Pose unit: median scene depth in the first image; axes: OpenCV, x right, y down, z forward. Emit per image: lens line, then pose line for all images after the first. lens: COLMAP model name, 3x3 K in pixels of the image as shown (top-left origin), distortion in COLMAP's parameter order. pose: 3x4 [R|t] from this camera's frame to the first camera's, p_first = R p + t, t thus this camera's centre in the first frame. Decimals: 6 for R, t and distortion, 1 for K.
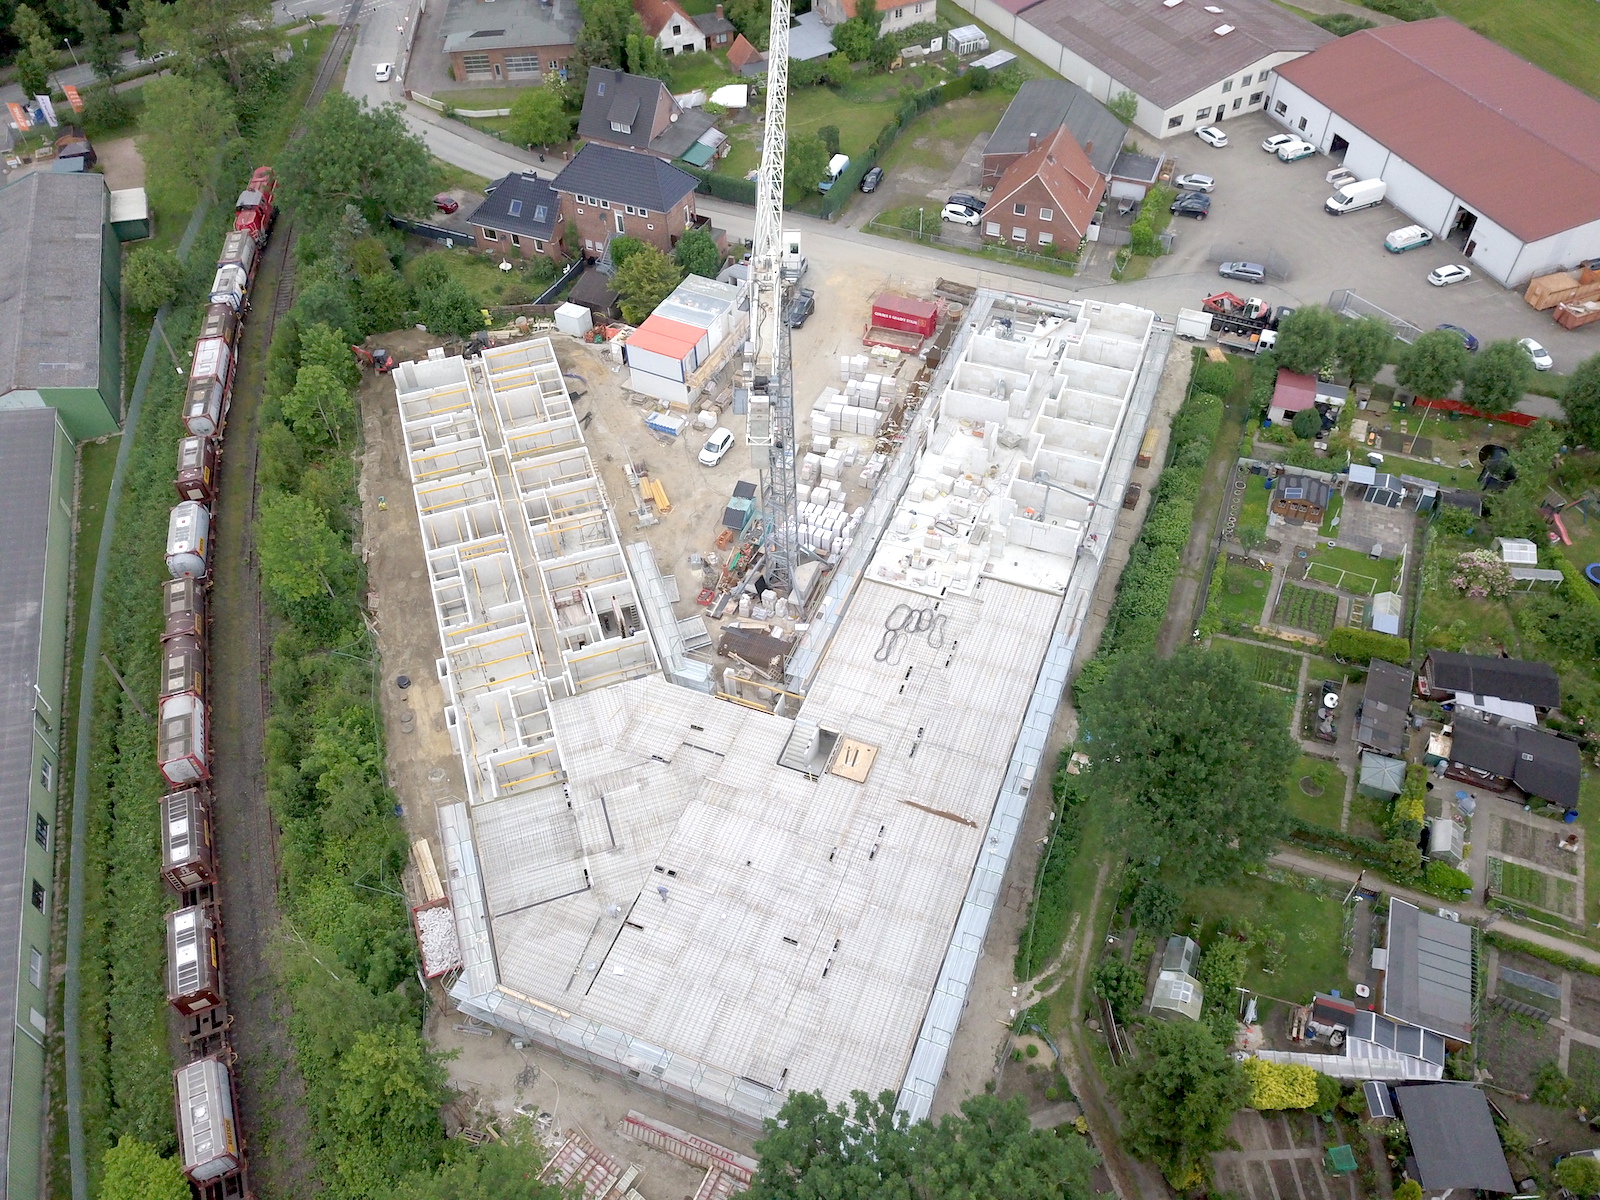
lens RADIAL K [[1234.9, 0, 803.5], [0, 1234.9, 587.7], [0, 0, 1]] dist [-0.006365, 0.013755]
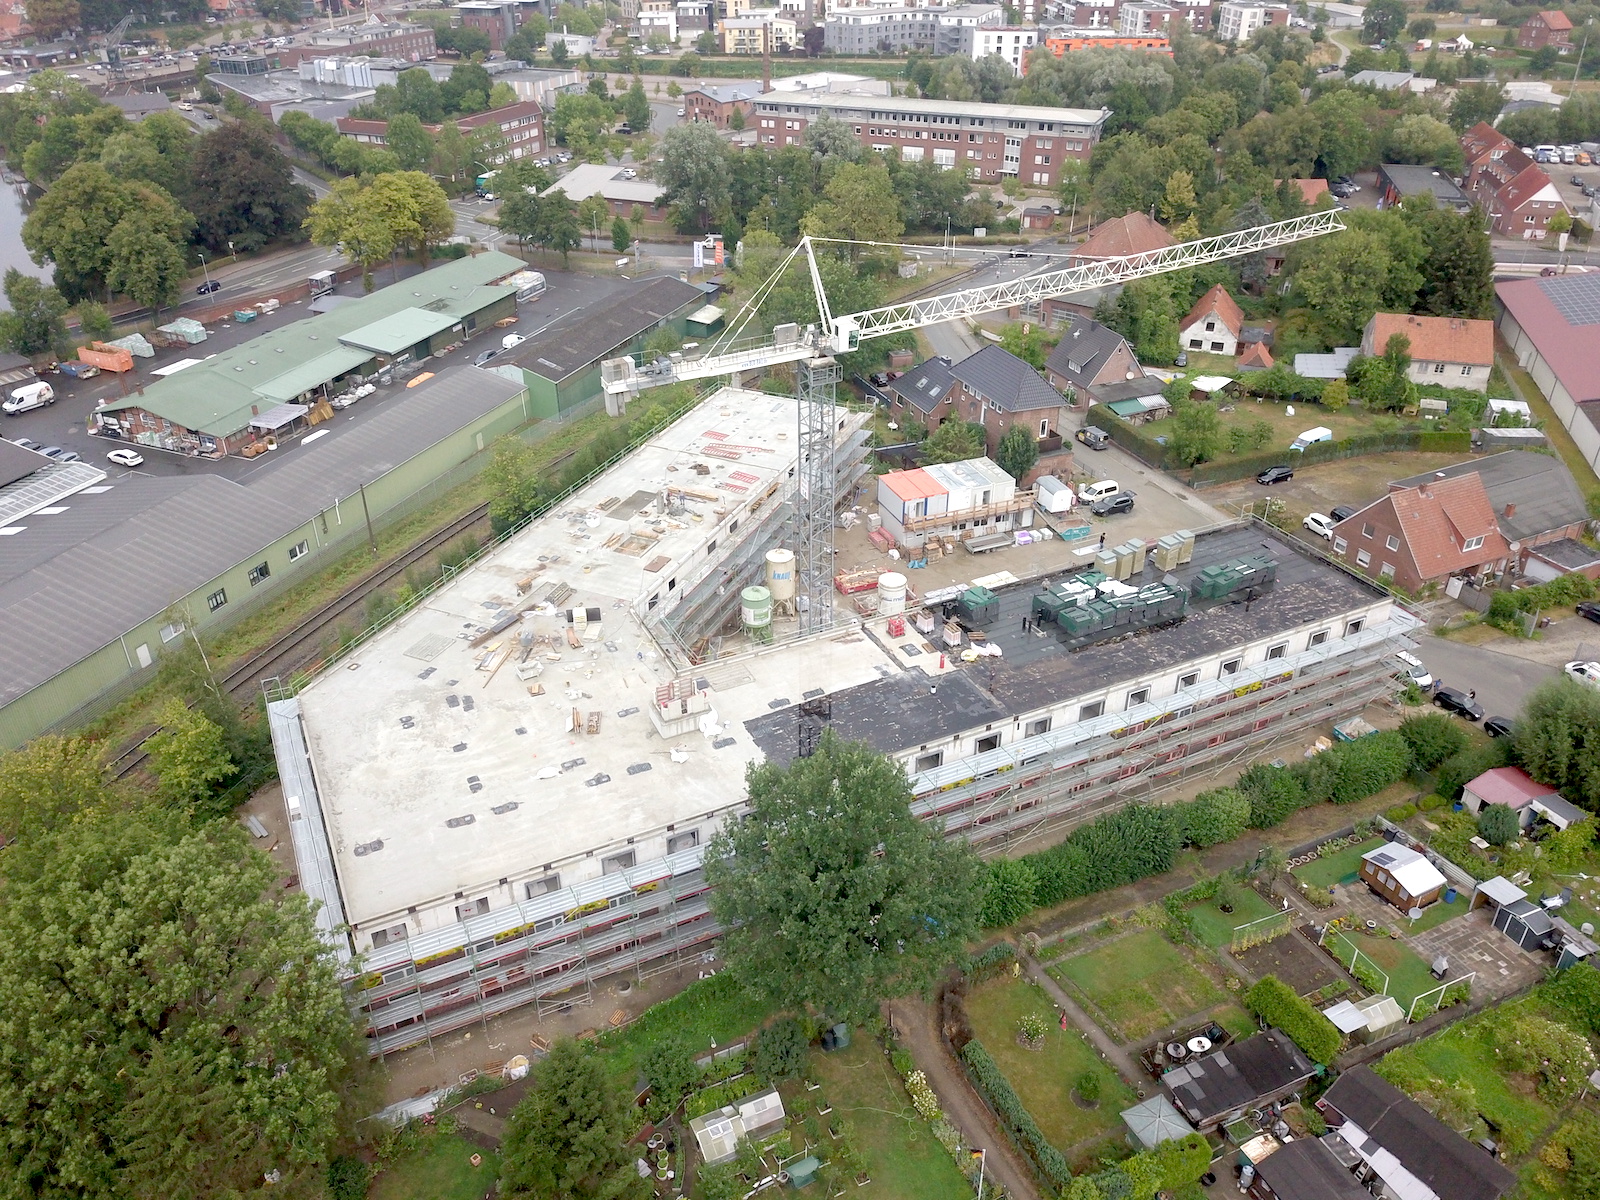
lens RADIAL K [[1234.9, 0, 803.5], [0, 1234.9, 587.7], [0, 0, 1]] dist [-0.006365, 0.013755]
pose [[0.736313, 0.355053, -0.576003, 0.396760], [-0.504895, 0.855026, -0.118370, 0.042552], [0.450470, 0.377978, 0.808832, 0.101496]]
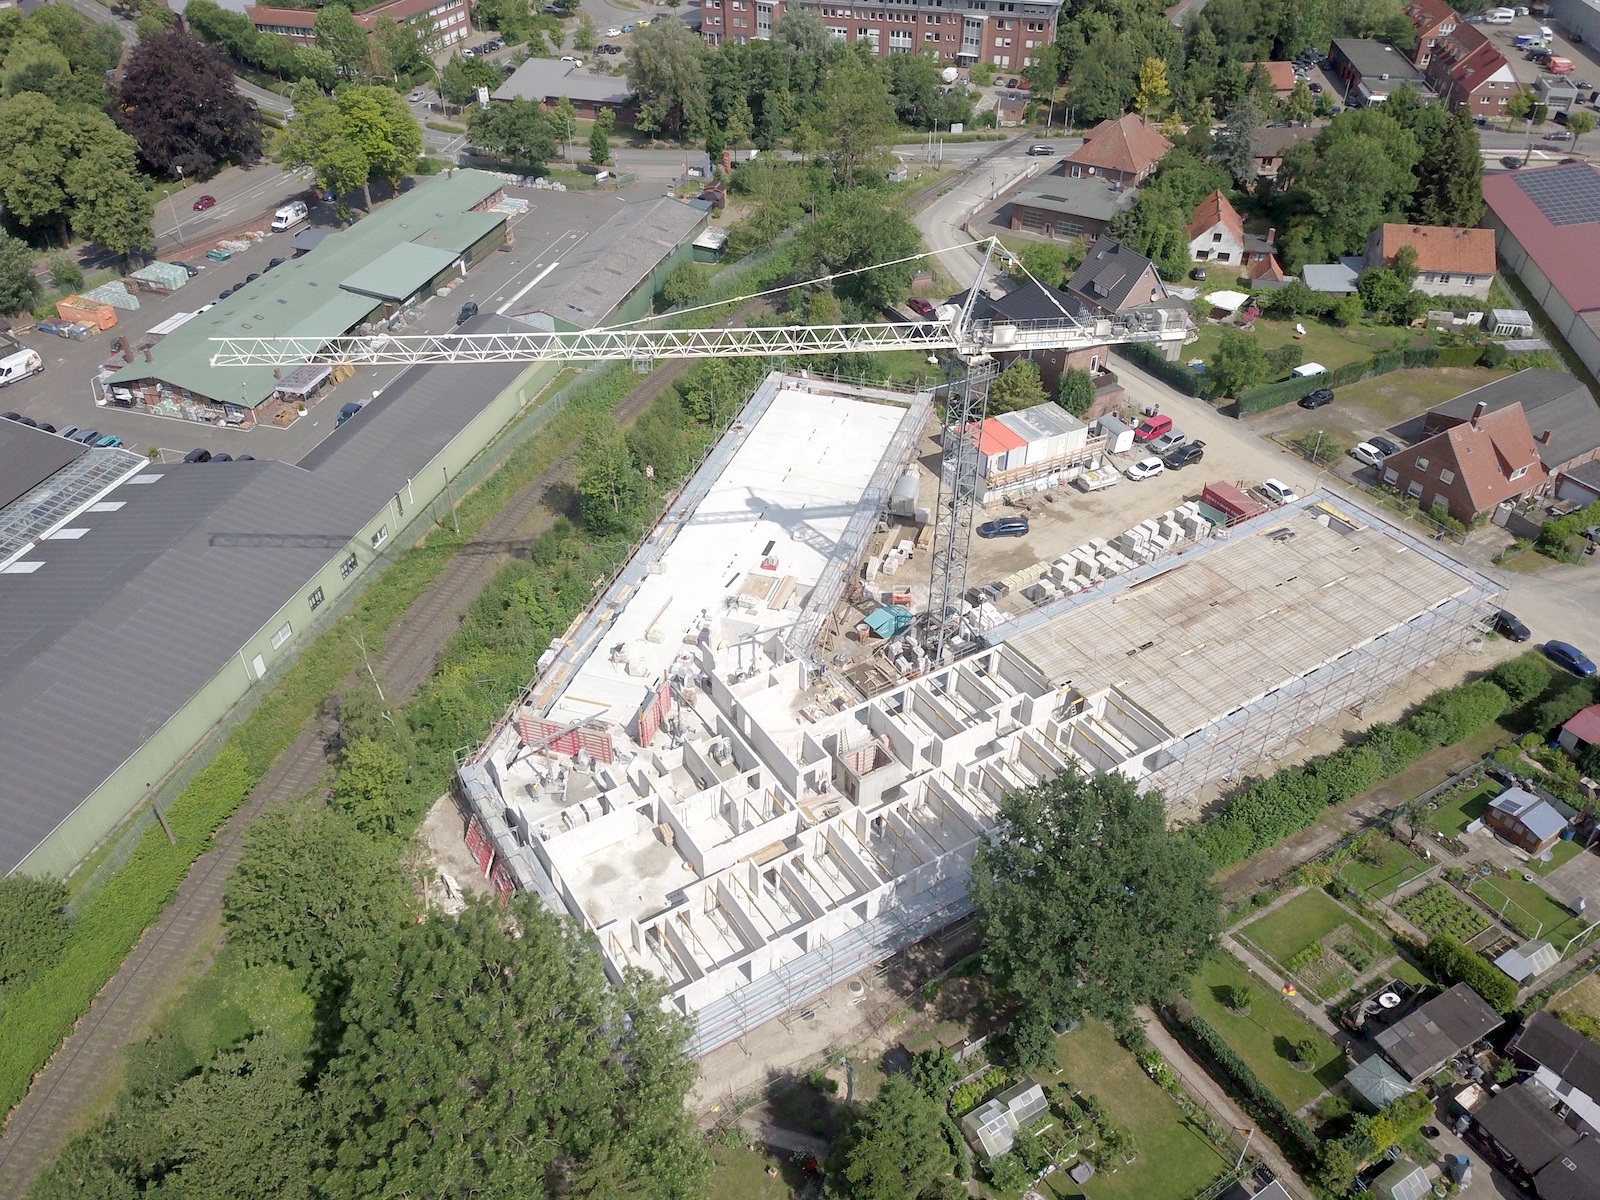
lens RADIAL K [[1221.7, 0, 800.0], [0, 1221.7, 600.0], [0, 0, 1]] dist [-0.000769, 0.002435]
pose [[0.802228, 0.380165, -0.460331, 0.258252], [-0.450402, 0.891498, -0.048679, 0.046587], [0.391878, 0.246386, 0.886411, 0.008277]]
